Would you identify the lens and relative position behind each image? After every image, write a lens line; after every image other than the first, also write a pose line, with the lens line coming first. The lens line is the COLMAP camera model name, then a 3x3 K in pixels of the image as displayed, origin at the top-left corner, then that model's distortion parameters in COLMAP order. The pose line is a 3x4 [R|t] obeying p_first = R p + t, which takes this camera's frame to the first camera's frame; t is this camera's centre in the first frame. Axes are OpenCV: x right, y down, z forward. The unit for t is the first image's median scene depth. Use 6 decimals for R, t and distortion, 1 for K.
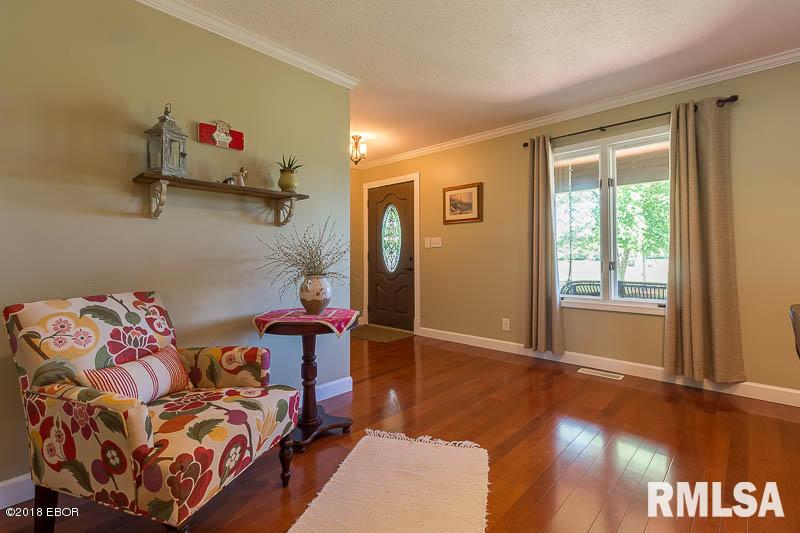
lens RADIAL K [[373.3, 0, 399.6], [0, 373.3, 256.5], [0, 0, 1]] dist [-0.000267, -0.000013]
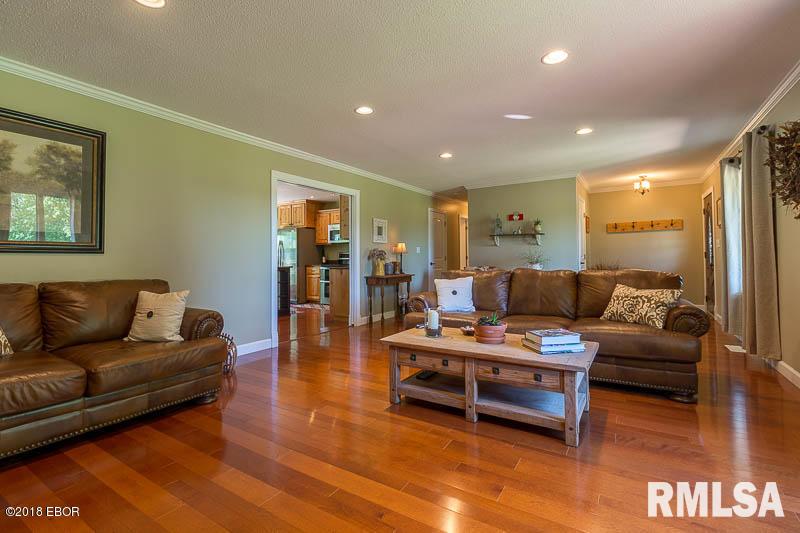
lens RADIAL K [[373.3, 0, 399.6], [0, 373.3, 256.5], [0, 0, 1]] dist [-0.000267, -0.000013]
pose [[0.189850, -0.006615, -0.981791, 1.756785], [0.004678, 0.999972, -0.005833, 0.007752], [0.981802, -0.003485, 0.189876, -0.379651]]
